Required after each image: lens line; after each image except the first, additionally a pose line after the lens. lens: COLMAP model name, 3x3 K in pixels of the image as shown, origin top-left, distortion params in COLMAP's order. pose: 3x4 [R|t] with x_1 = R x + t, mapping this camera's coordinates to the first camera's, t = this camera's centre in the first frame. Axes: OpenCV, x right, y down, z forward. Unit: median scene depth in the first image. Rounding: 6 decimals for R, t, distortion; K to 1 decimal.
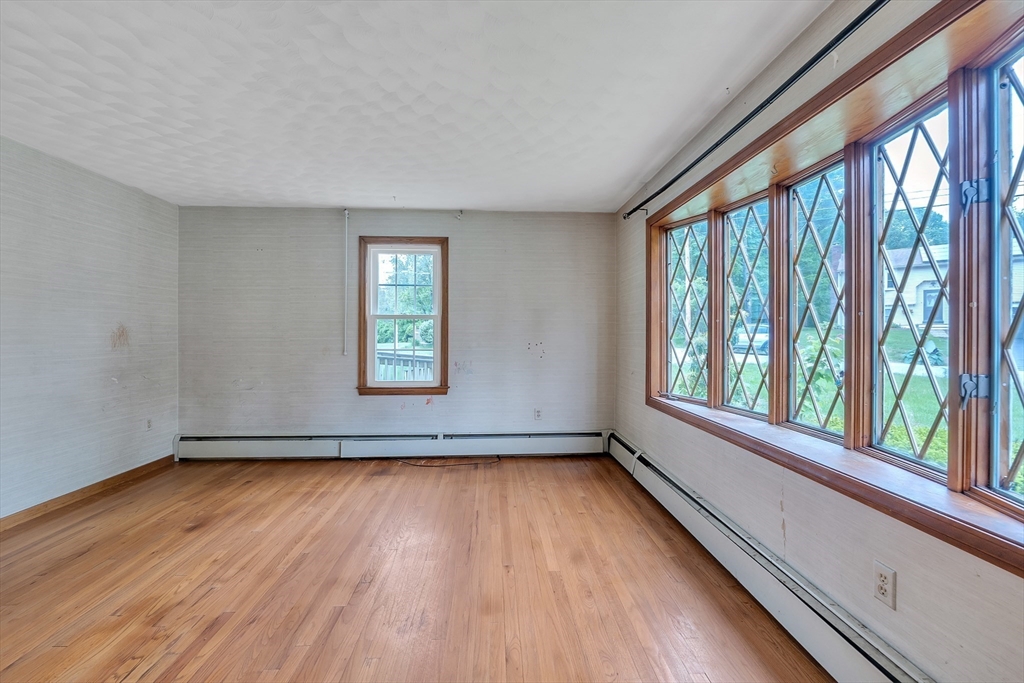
lens RADIAL K [[430.3, 0, 515.8], [0, 430.3, 336.1], [0, 0, 1]] dist [-0.009386, 0.000330]
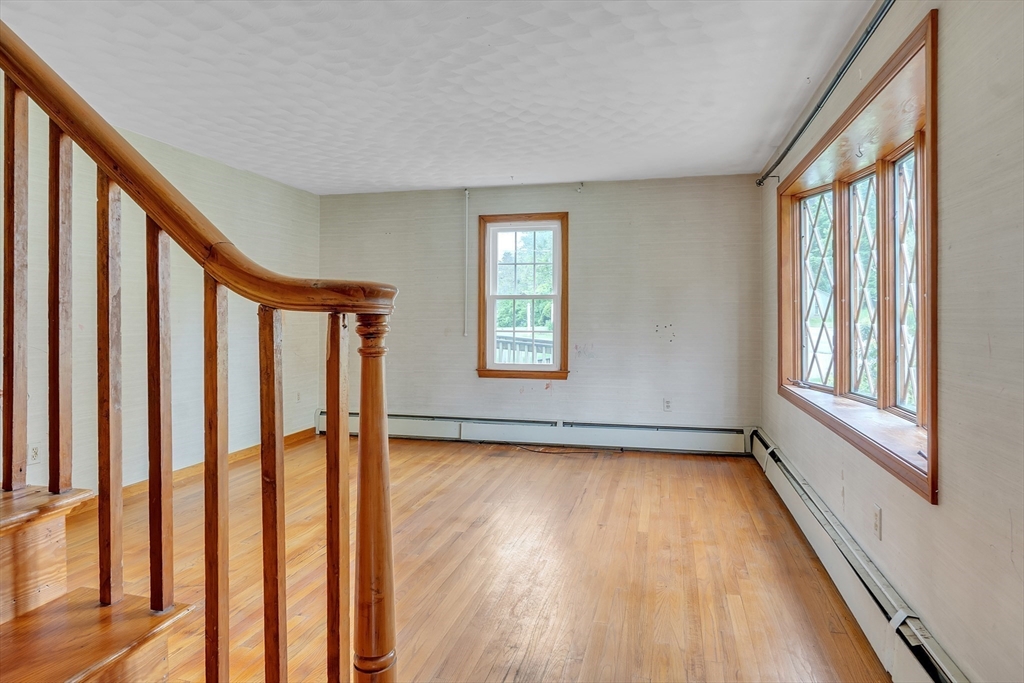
lens RADIAL K [[532.7, 0, 516.6], [0, 532.7, 316.9], [0, 0, 1]] dist [0.002644, 0.000073]
pose [[0.960072, 0.000928, -0.279752, 0.074846], [-0.001332, 0.999998, -0.001255, 0.000974], [0.279750, 0.001577, 0.960071, -0.184017]]
